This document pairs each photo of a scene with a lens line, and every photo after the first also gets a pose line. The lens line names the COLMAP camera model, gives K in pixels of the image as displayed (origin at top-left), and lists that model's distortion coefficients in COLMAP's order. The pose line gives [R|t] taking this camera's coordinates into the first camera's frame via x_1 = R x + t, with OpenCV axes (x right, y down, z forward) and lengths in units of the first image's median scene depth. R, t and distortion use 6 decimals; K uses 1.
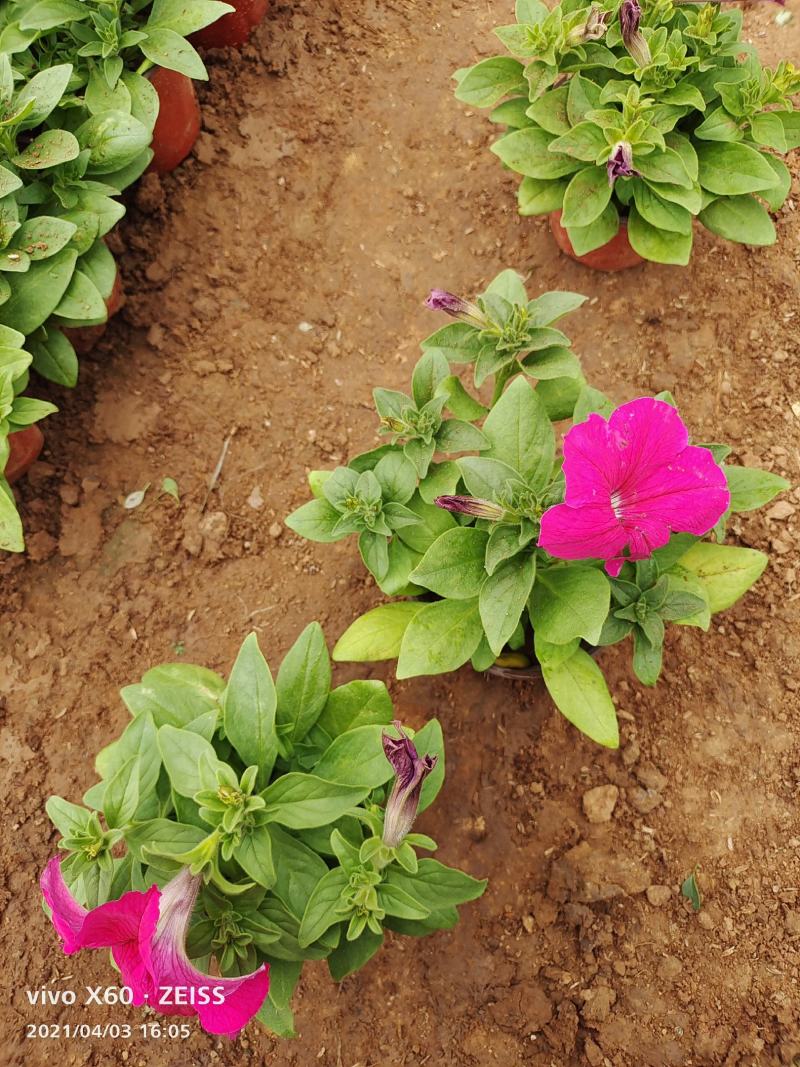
lens RADIAL K [[819.8, 0, 400.0], [0, 819.8, 533.5], [0, 0, 1]] dist [0.035894, -0.042383]
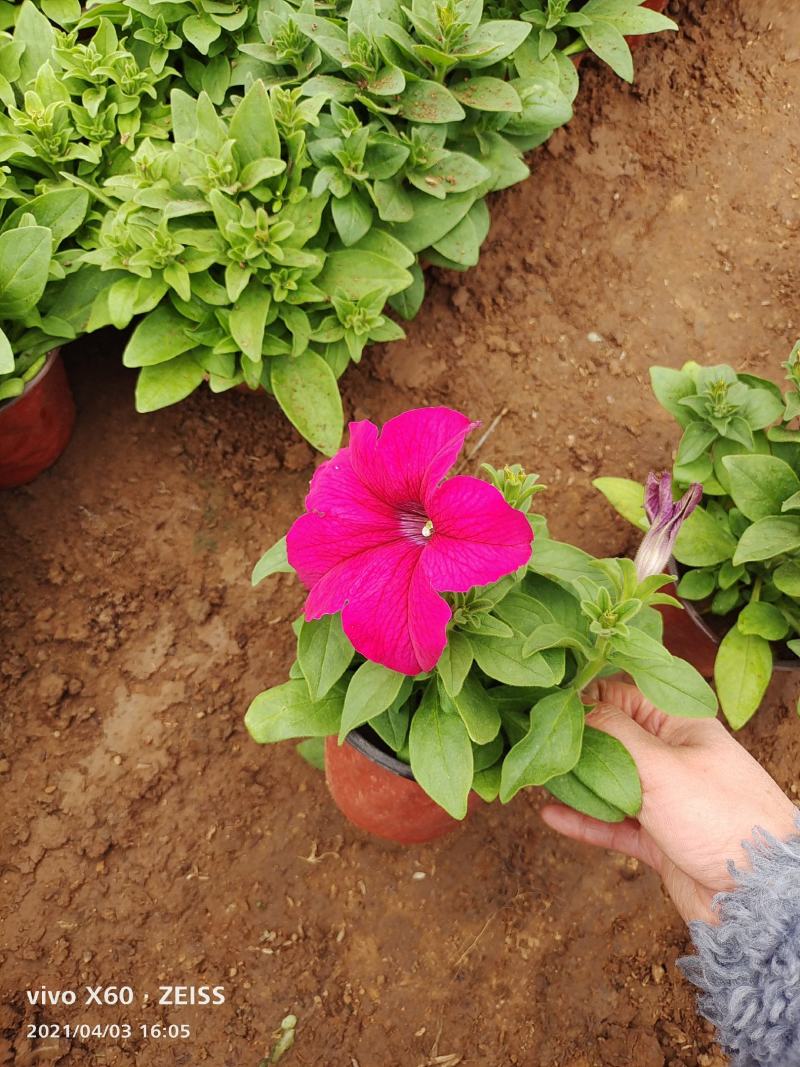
lens RADIAL K [[819.8, 0, 400.0], [0, 819.8, 533.5], [0, 0, 1]] dist [0.035894, -0.042383]
pose [[0.943960, 0.329061, 0.025674, -0.295256], [-0.328221, 0.944055, -0.032122, 0.090142], [-0.034807, 0.021895, 0.999154, -0.001027]]
